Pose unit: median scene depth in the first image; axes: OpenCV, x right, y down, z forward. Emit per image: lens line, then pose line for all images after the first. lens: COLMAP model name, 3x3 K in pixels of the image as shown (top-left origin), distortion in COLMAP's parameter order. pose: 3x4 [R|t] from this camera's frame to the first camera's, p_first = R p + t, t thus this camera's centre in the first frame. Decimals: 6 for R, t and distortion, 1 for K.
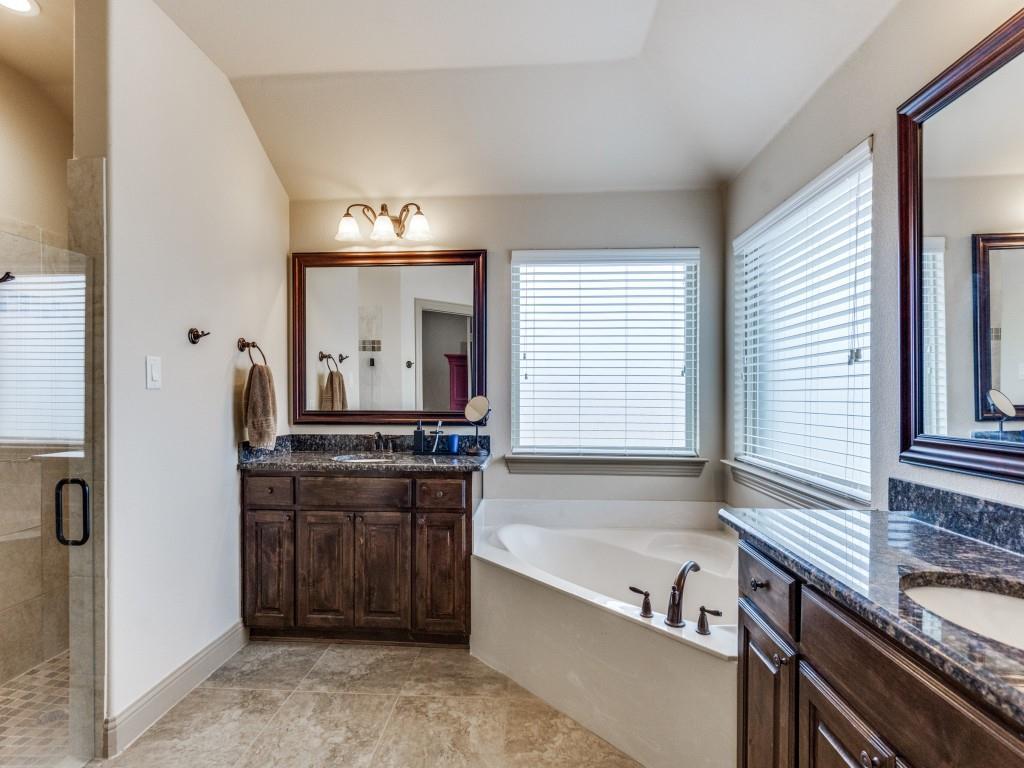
lens RADIAL K [[485.2, 0, 499.6], [0, 485.2, 403.6], [0, 0, 1]] dist [0.001186, 0.000933]
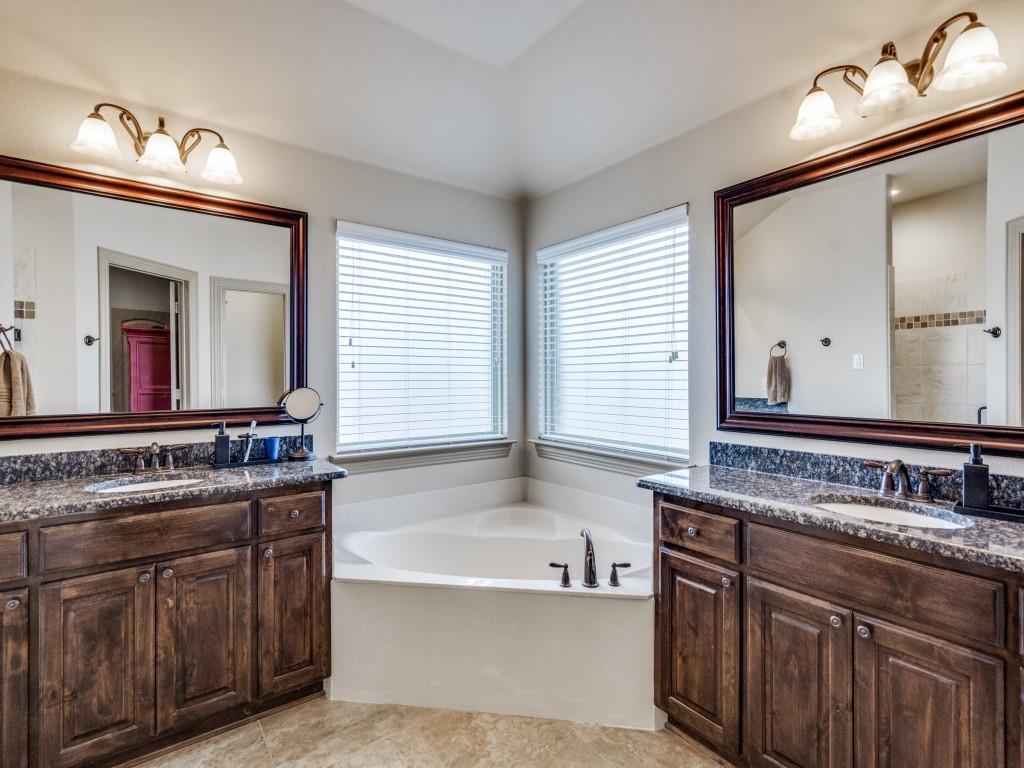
lens RADIAL K [[493.2, 0, 515.3], [0, 493.2, 383.3], [0, 0, 1]] dist [0.003959, 0.001654]
pose [[0.765223, -0.013241, 0.643629, -0.356858], [0.018185, 0.999834, -0.001051, -0.018875], [-0.643508, 0.012509, 0.765337, 0.143270]]
